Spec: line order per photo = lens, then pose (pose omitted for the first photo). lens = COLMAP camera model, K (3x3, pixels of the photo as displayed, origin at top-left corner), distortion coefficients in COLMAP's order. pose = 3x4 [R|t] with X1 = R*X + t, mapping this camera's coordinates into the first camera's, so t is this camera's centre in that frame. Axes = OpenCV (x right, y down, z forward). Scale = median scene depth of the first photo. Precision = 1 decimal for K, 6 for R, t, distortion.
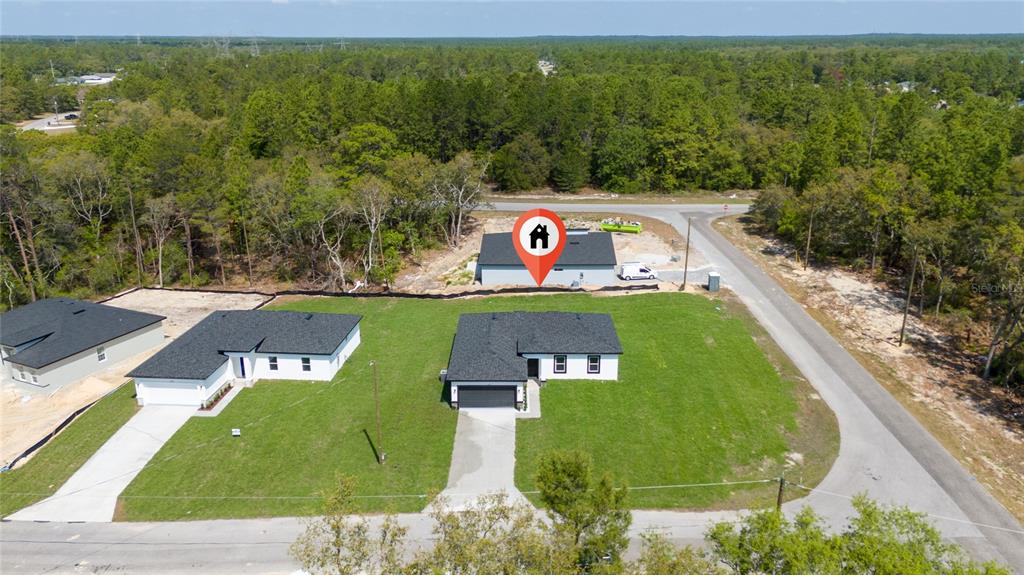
lens RADIAL K [[744.6, 0, 514.1], [0, 744.6, 290.2], [0, 0, 1]] dist [0.105474, -0.108424]
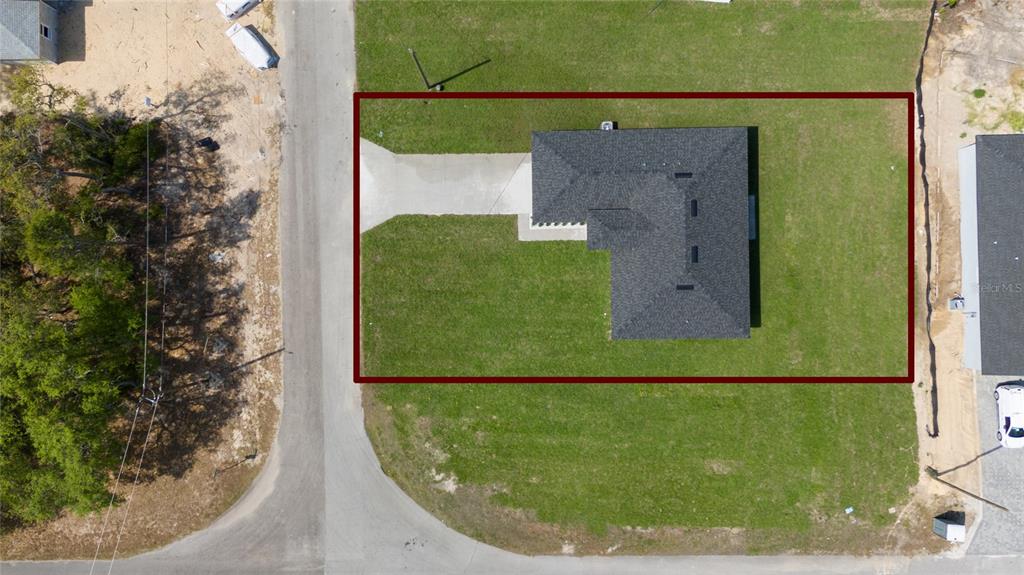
lens RADIAL K [[736.6, 0, 513.0], [0, 736.6, 295.9], [0, 0, 1]] dist [0.084217, -0.076760]
pose [[0.015303, 0.999629, -0.022532, 0.091020], [-0.308888, 0.026159, 0.950739, -0.510985], [0.950975, -0.007590, 0.309174, 0.508188]]
